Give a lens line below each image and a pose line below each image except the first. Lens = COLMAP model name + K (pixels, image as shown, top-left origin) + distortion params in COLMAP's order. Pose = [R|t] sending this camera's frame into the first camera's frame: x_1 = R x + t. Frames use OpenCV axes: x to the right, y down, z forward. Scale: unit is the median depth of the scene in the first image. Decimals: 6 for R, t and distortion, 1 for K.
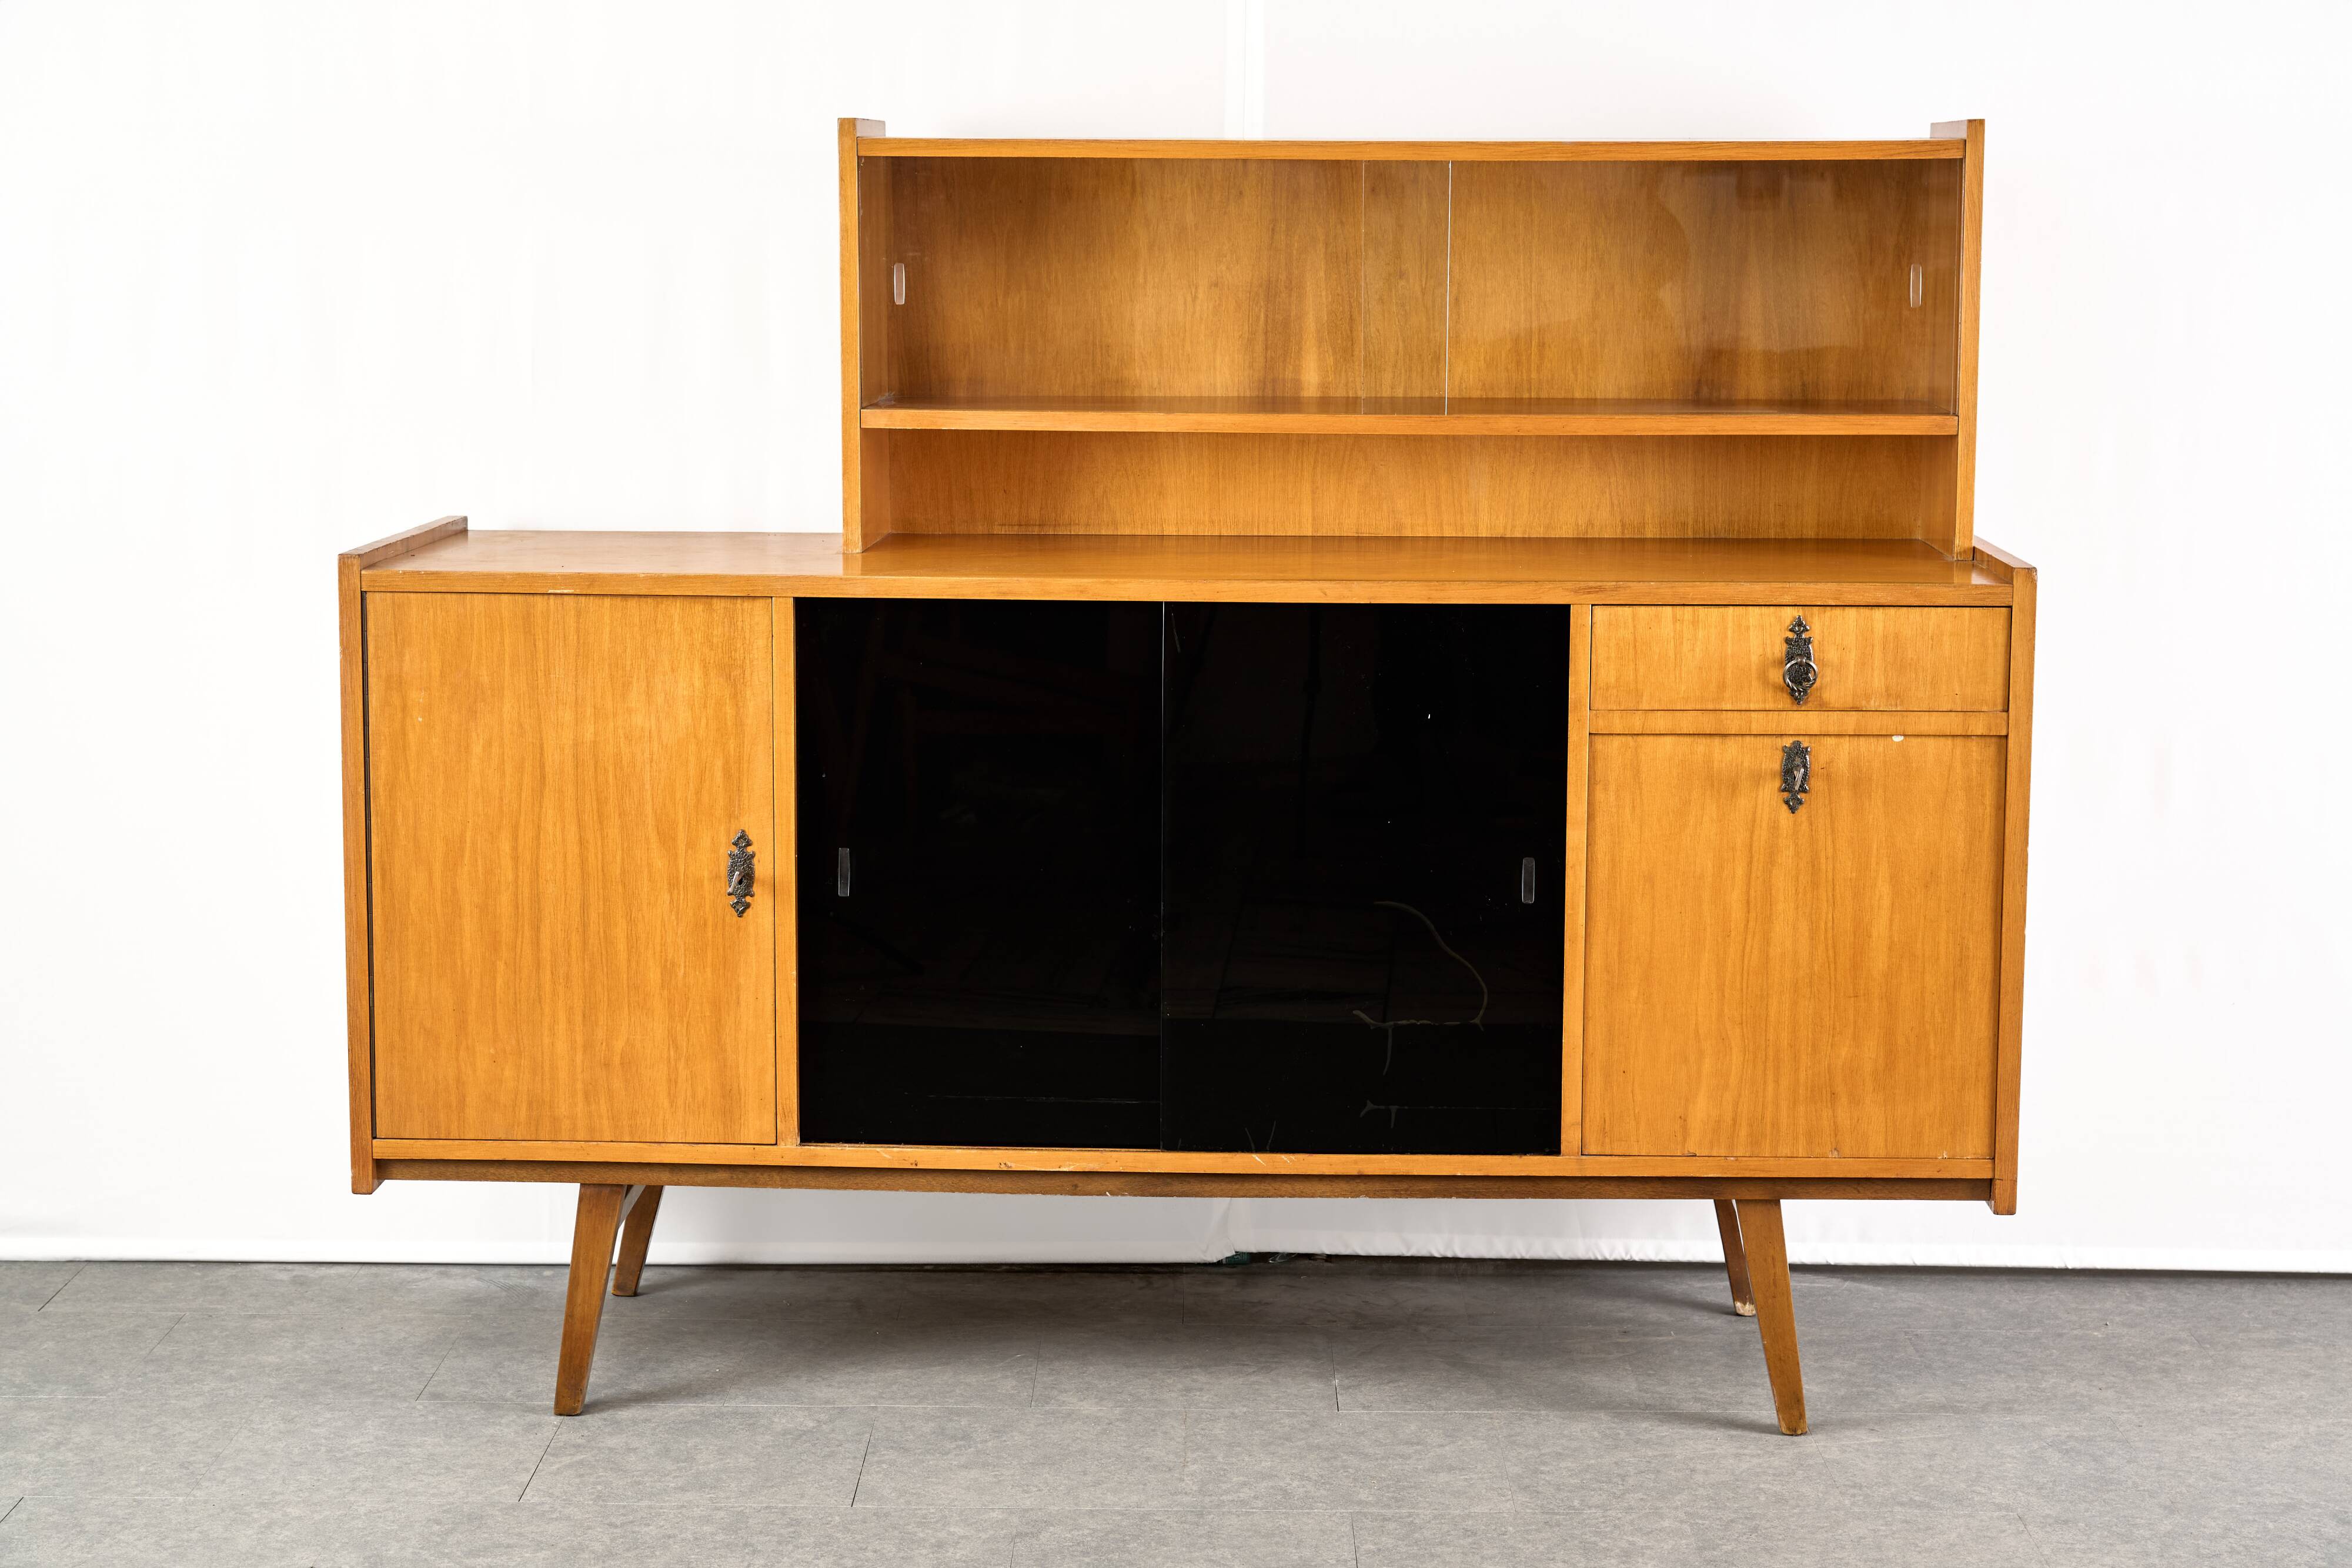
lens RADIAL K [[4045.0, 0, 1176.0], [0, 4045.0, 784.0], [0, 0, 1]] dist [0.006488, 0.033899]
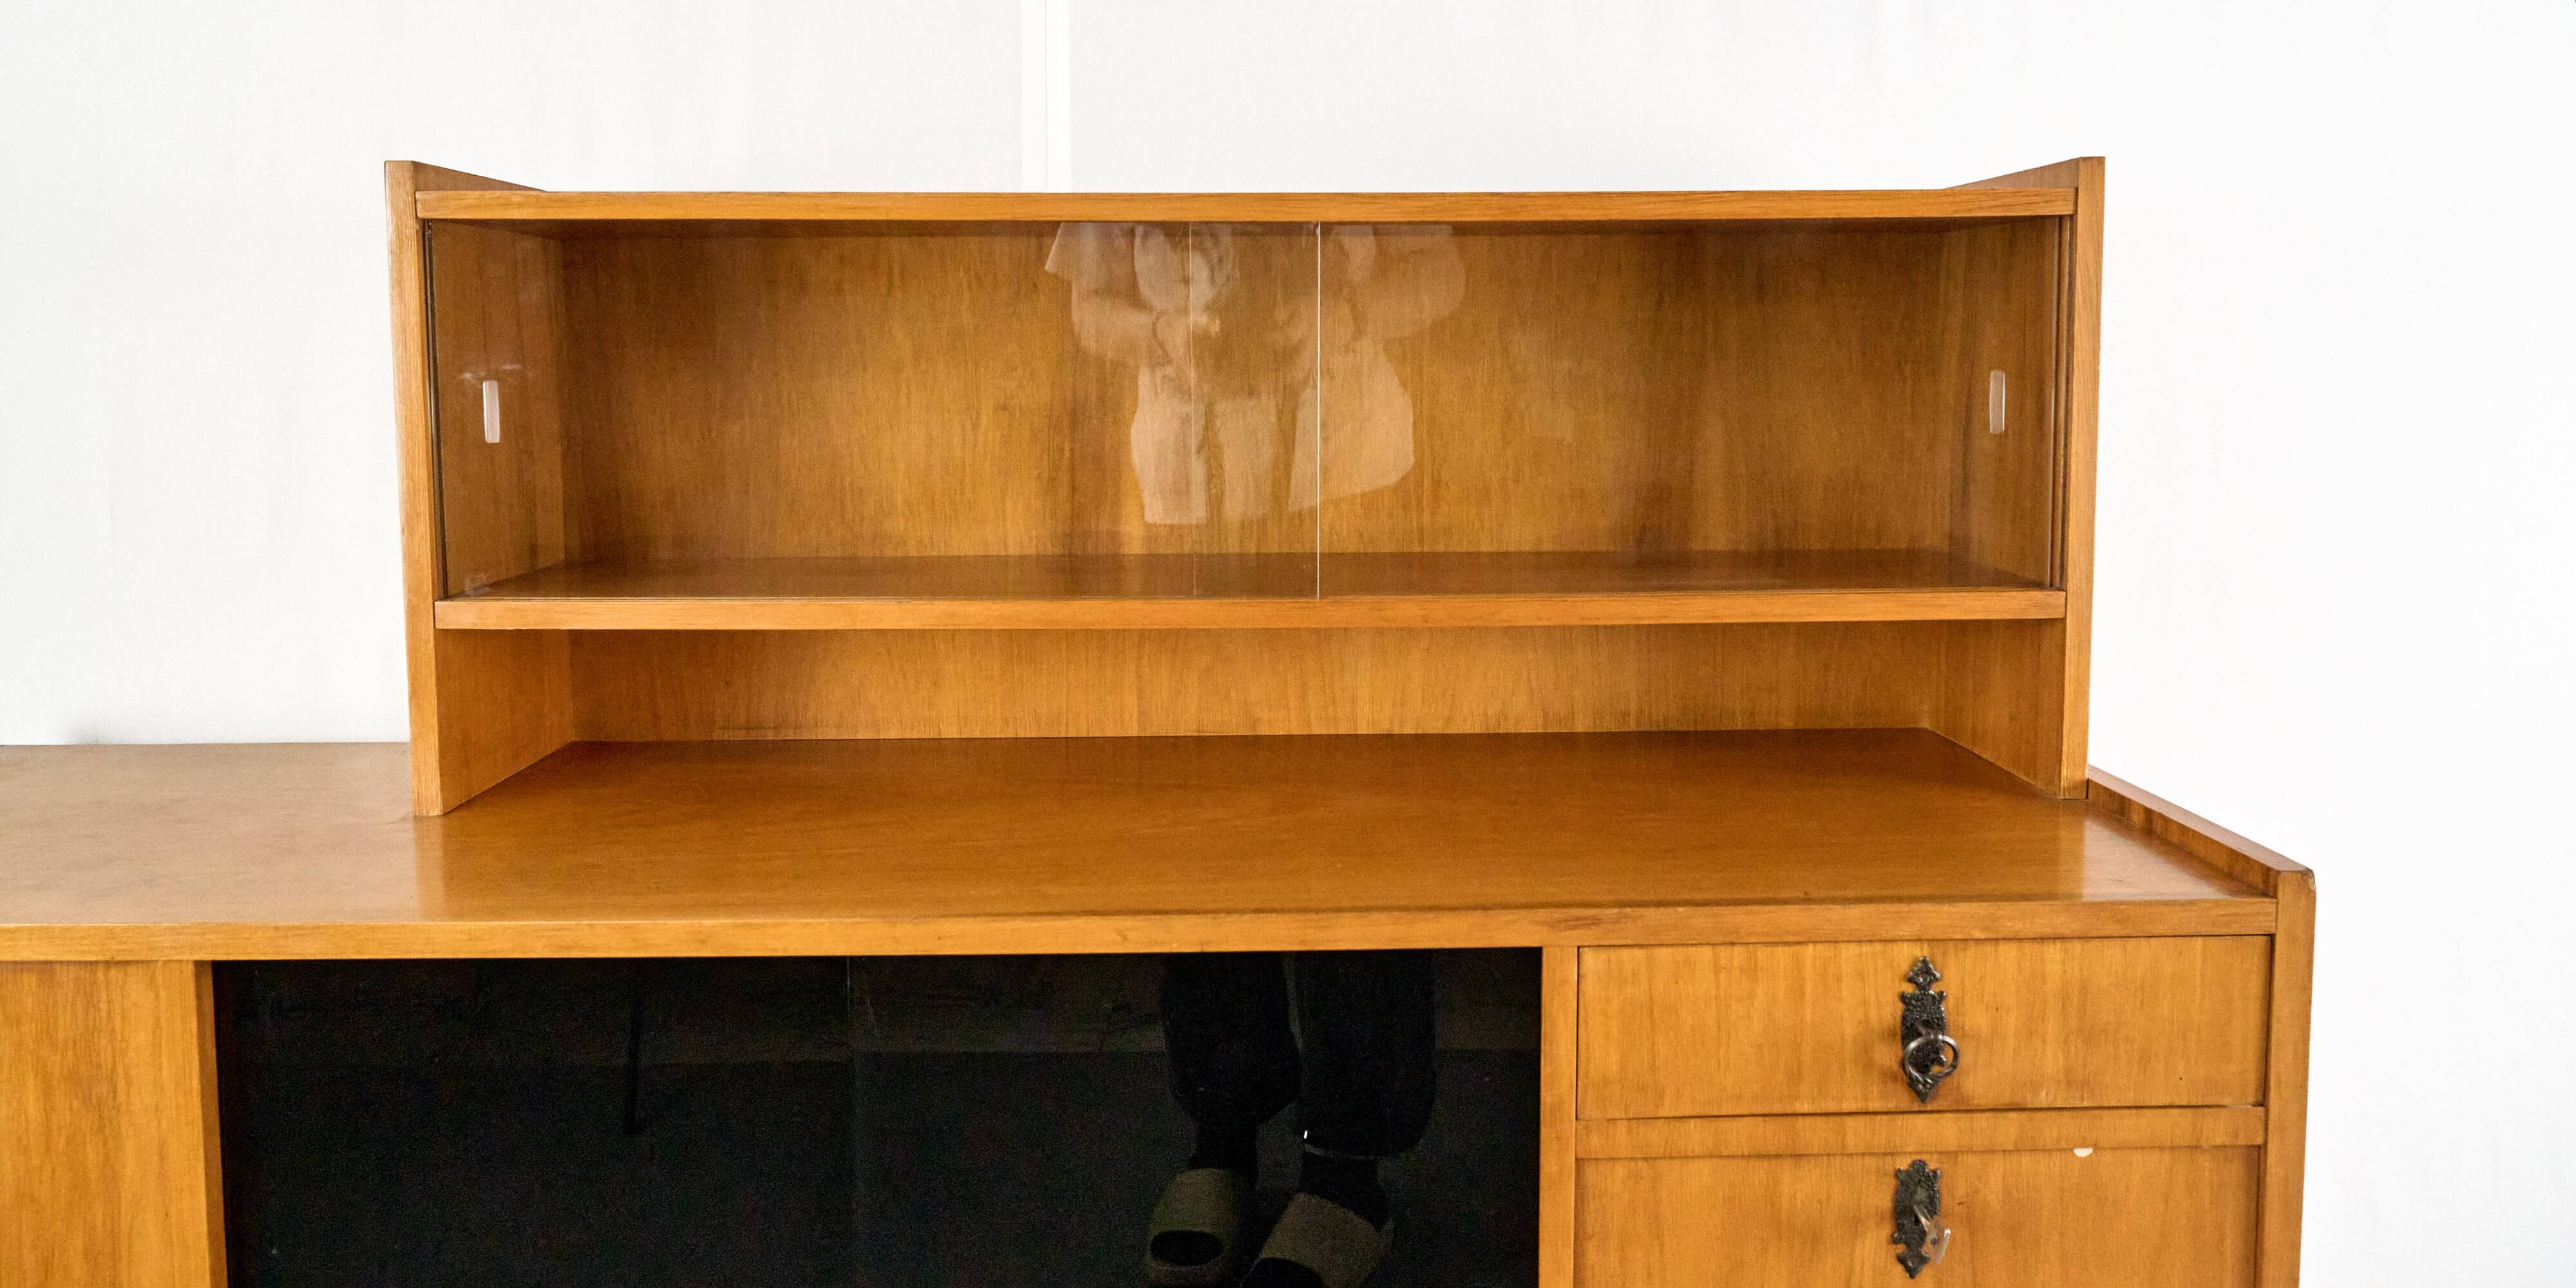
lens RADIAL K [[1922.8, 0, 1285.3], [0, 1922.8, 523.5], [0, 0, 1]] dist [-0.002780, -0.001452]
pose [[0.997609, -0.012292, 0.068015, 0.041226], [0.016264, 0.998175, -0.058155, -0.088625], [-0.067176, 0.059122, 0.995988, 0.708338]]
